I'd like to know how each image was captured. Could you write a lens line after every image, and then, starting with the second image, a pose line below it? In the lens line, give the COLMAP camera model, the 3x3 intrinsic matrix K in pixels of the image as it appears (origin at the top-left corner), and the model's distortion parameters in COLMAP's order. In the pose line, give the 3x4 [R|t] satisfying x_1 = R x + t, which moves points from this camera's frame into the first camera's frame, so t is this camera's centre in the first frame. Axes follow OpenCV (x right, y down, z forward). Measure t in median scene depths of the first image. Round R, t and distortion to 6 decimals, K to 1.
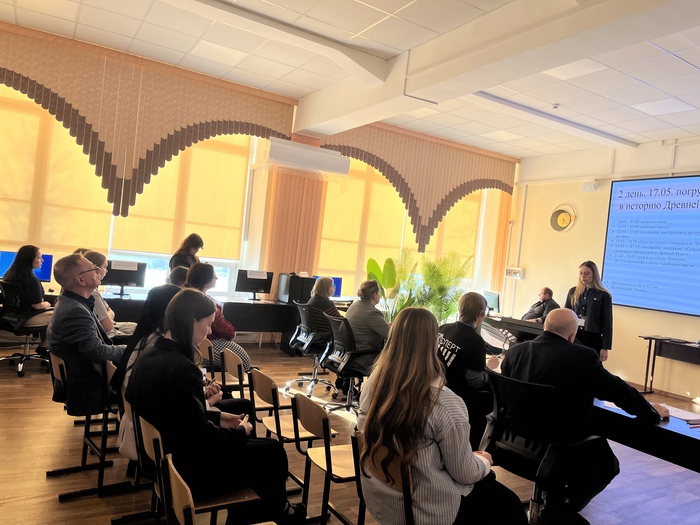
lens RADIAL K [[519.9, 0, 350.0], [0, 519.9, 262.5], [0, 0, 1]] dist [-0.000487, 0.000321]
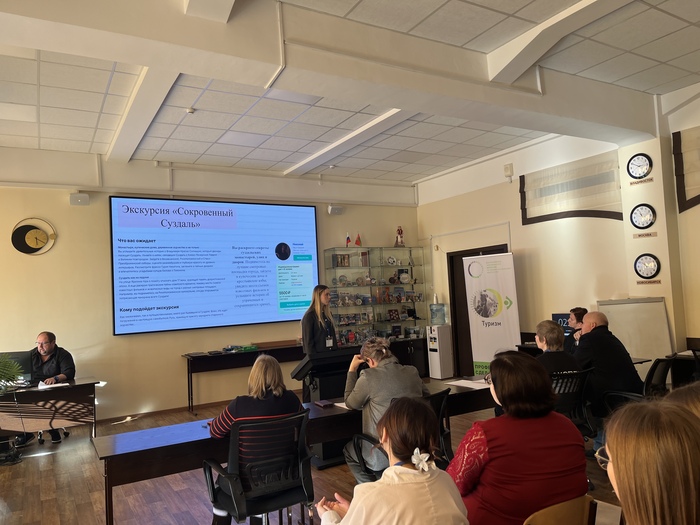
lens RADIAL K [[519.9, 0, 350.0], [0, 519.9, 262.5], [0, 0, 1]] dist [-0.000487, 0.000321]
pose [[0.019344, -0.042429, 0.998912, -0.384085], [0.067844, 0.996852, 0.041028, -0.054497], [-0.997508, 0.066977, 0.022161, 0.601503]]
